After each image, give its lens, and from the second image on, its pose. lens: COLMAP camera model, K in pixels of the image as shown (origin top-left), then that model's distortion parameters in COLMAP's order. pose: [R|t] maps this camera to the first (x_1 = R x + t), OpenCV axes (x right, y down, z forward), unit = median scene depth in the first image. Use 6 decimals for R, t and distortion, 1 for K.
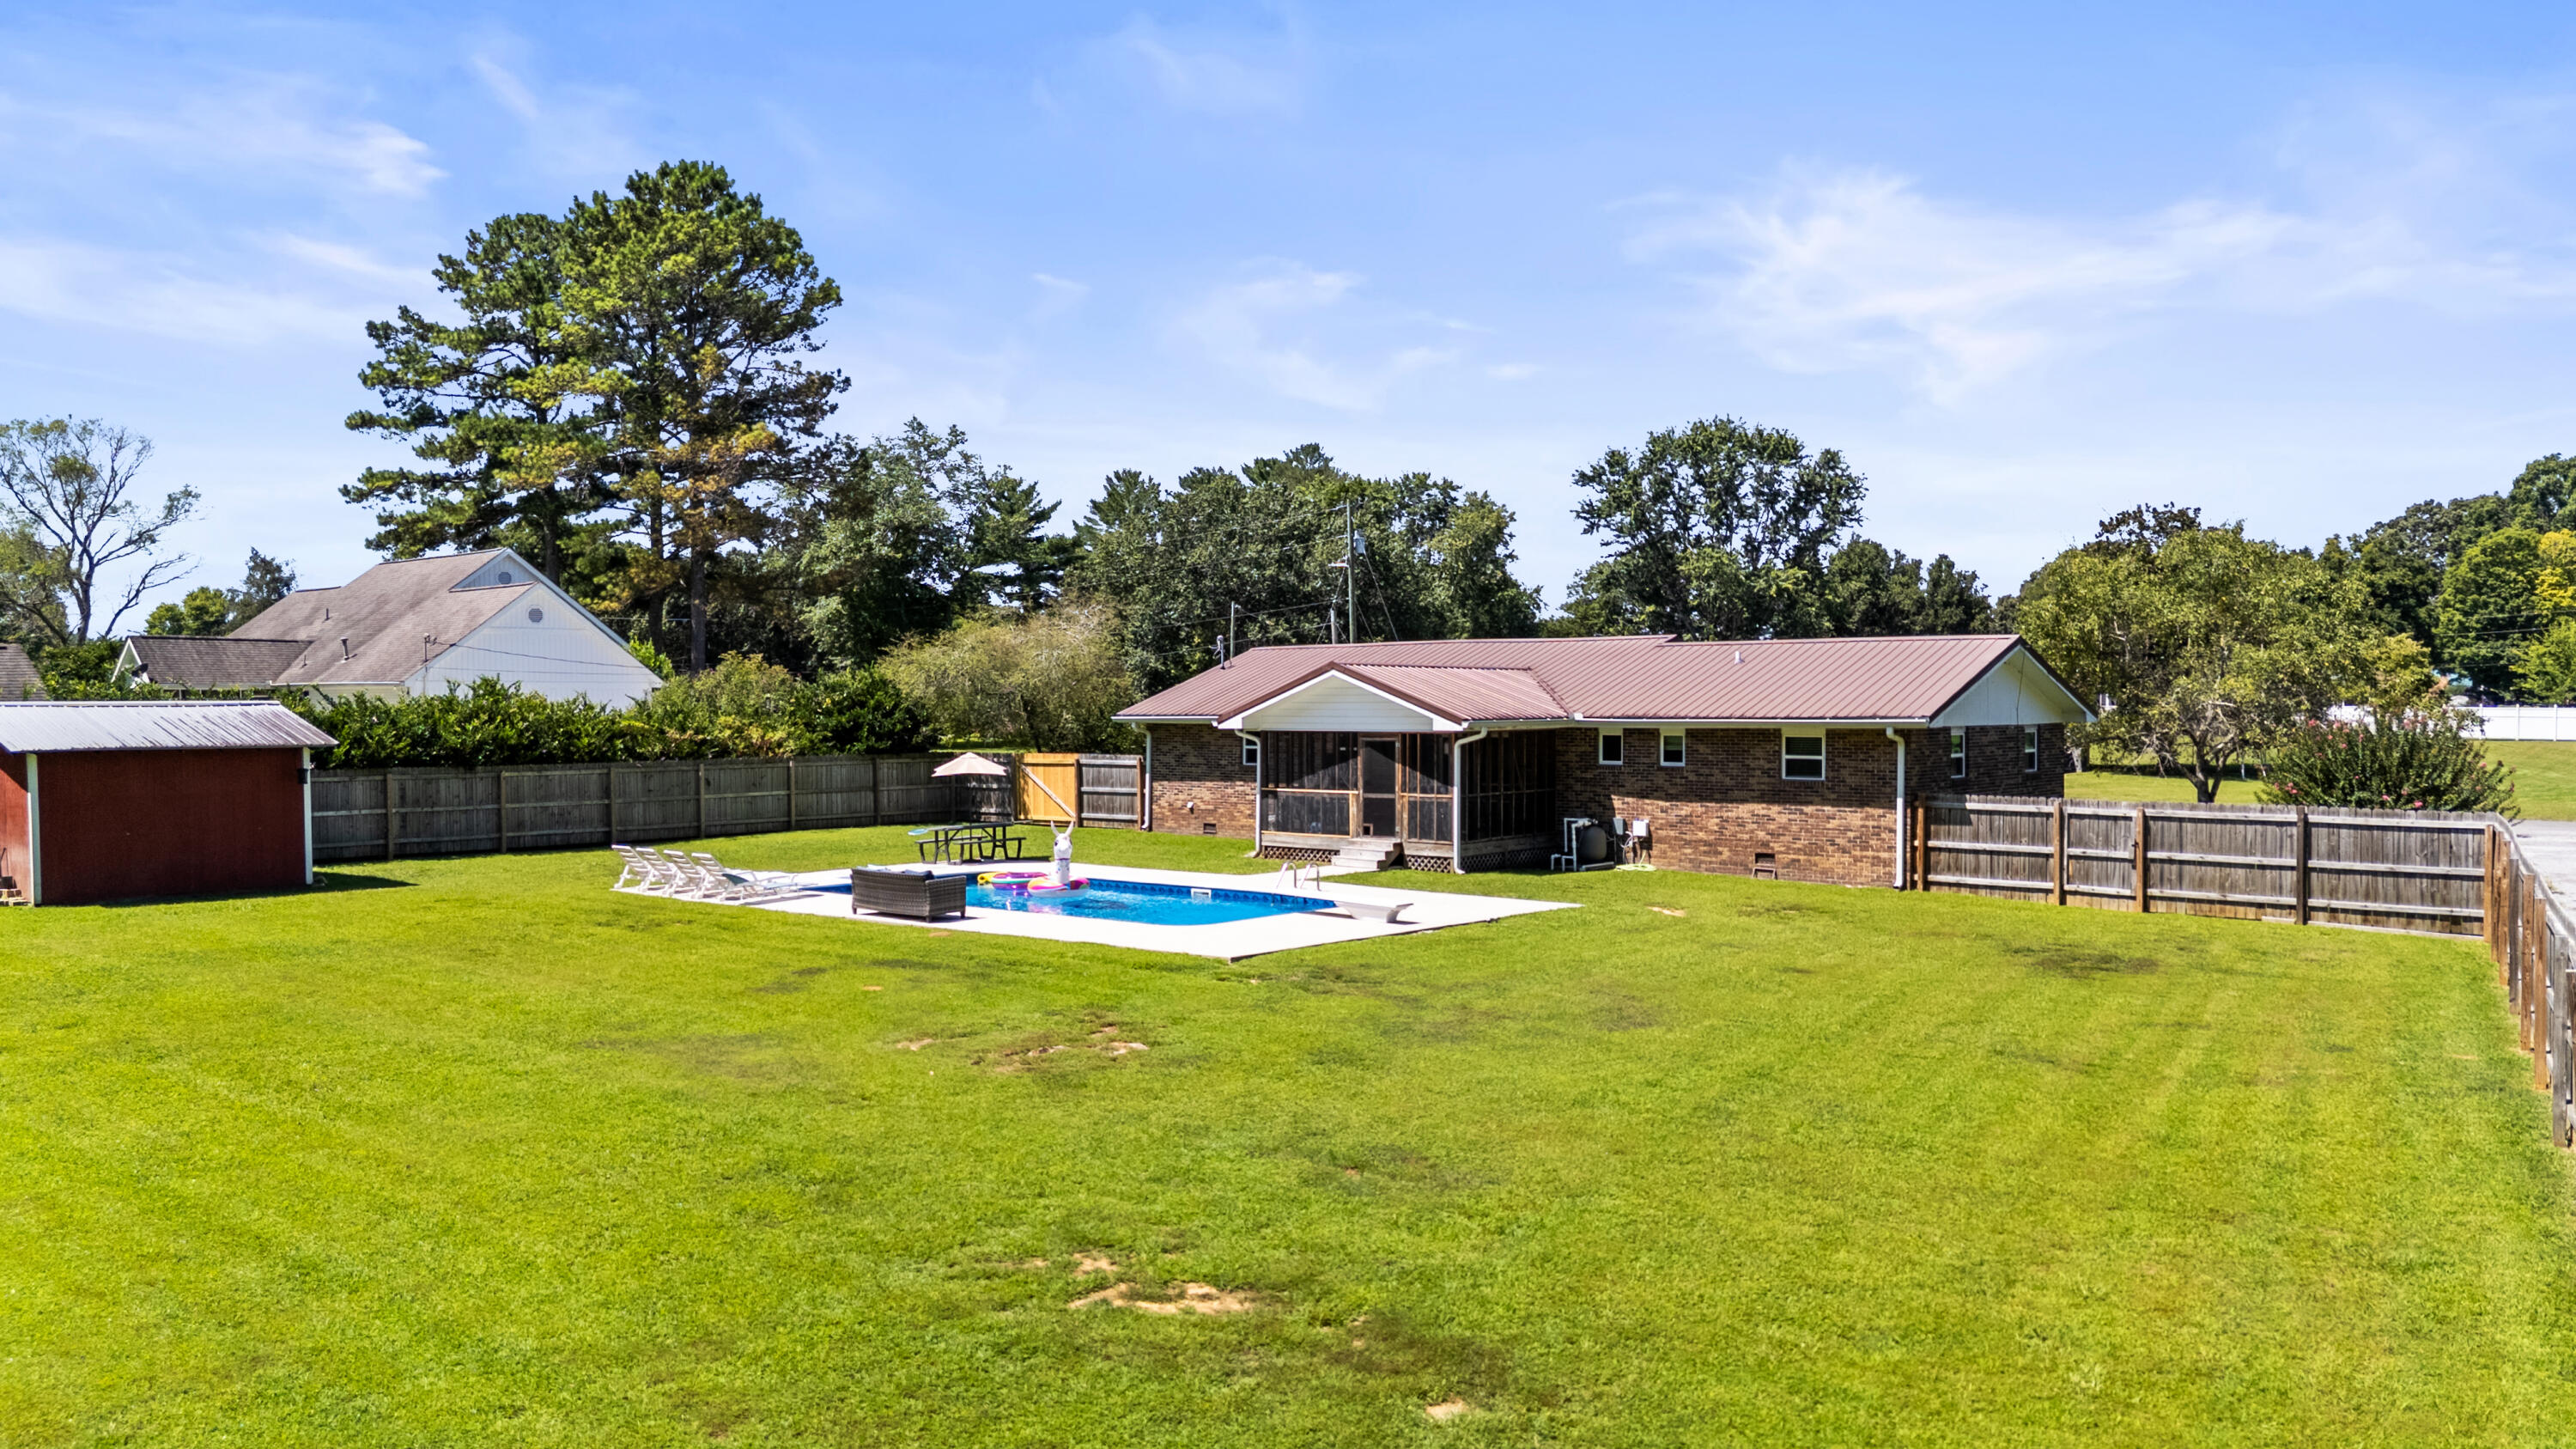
lens RADIAL K [[1918.5, 0, 1288.0], [0, 1918.5, 724.5], [0, 0, 1]] dist [0.077263, -0.076826]
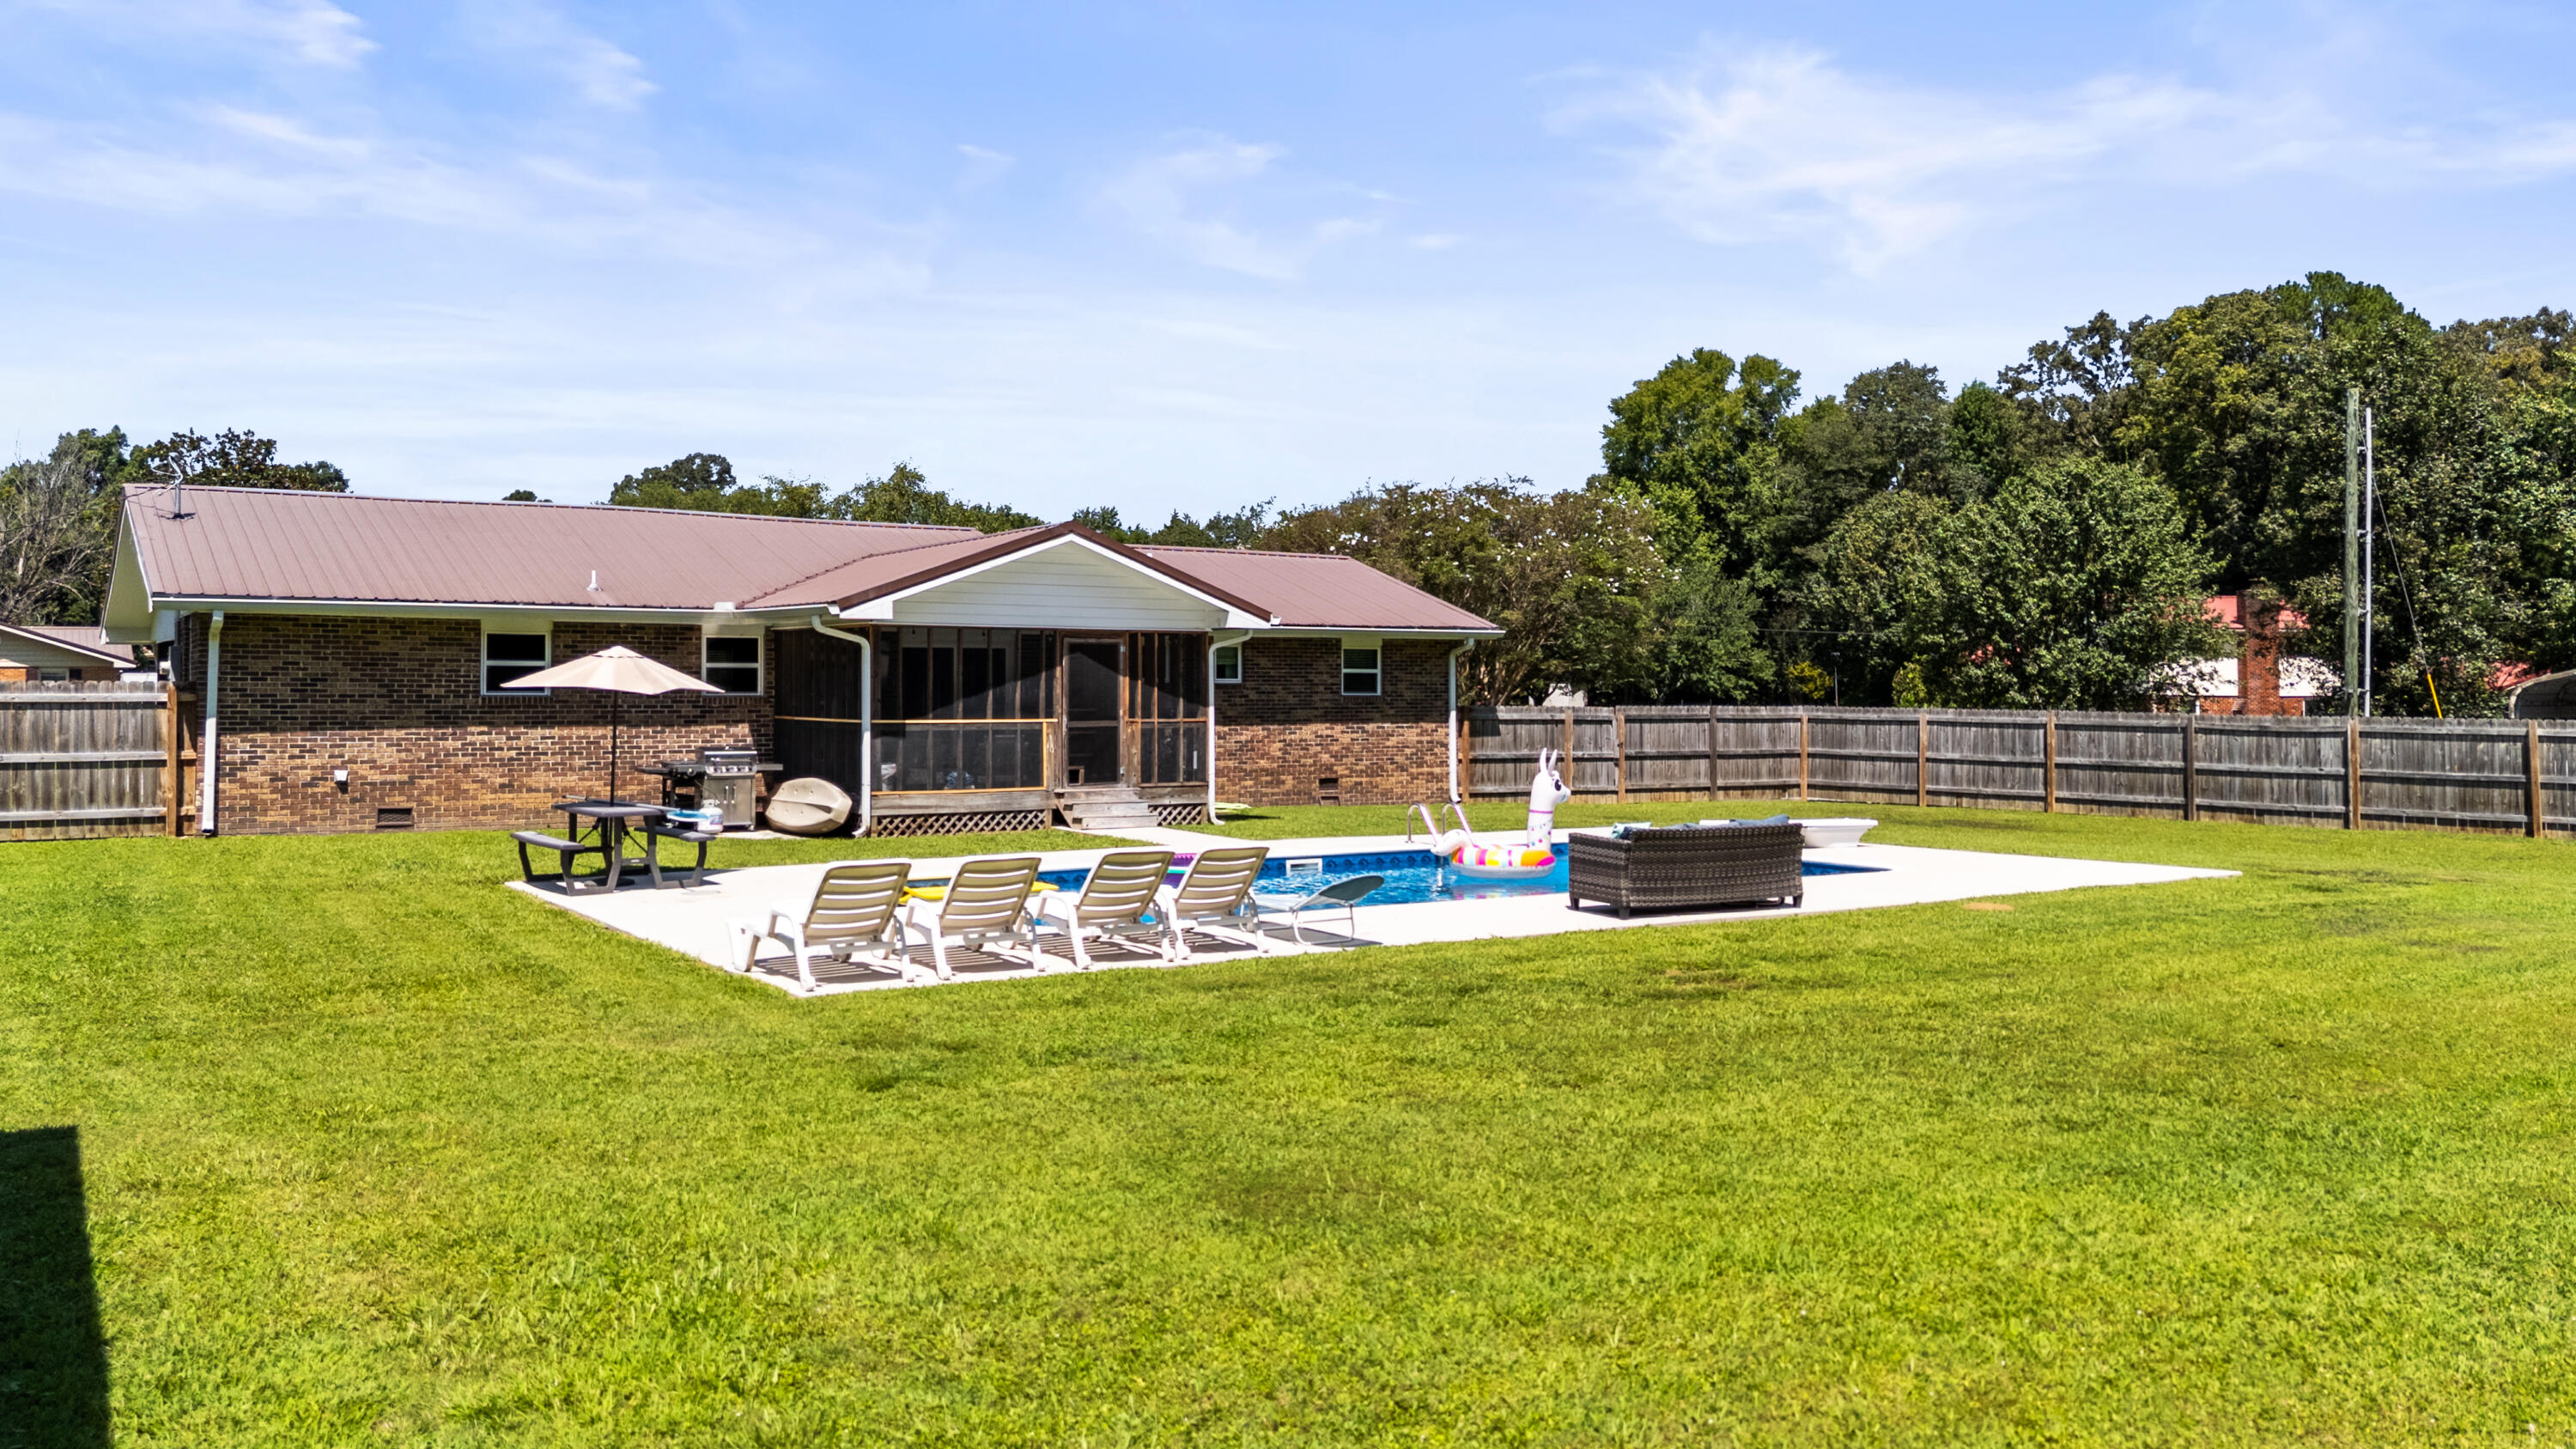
lens RADIAL K [[1918.5, 0, 1288.0], [0, 1918.5, 724.5], [0, 0, 1]] dist [0.077263, -0.076826]
pose [[0.261919, -0.012514, 0.965009, -0.607205], [0.010836, 0.999891, 0.010025, 0.032037], [-0.965029, 0.007831, 0.262026, 0.771096]]
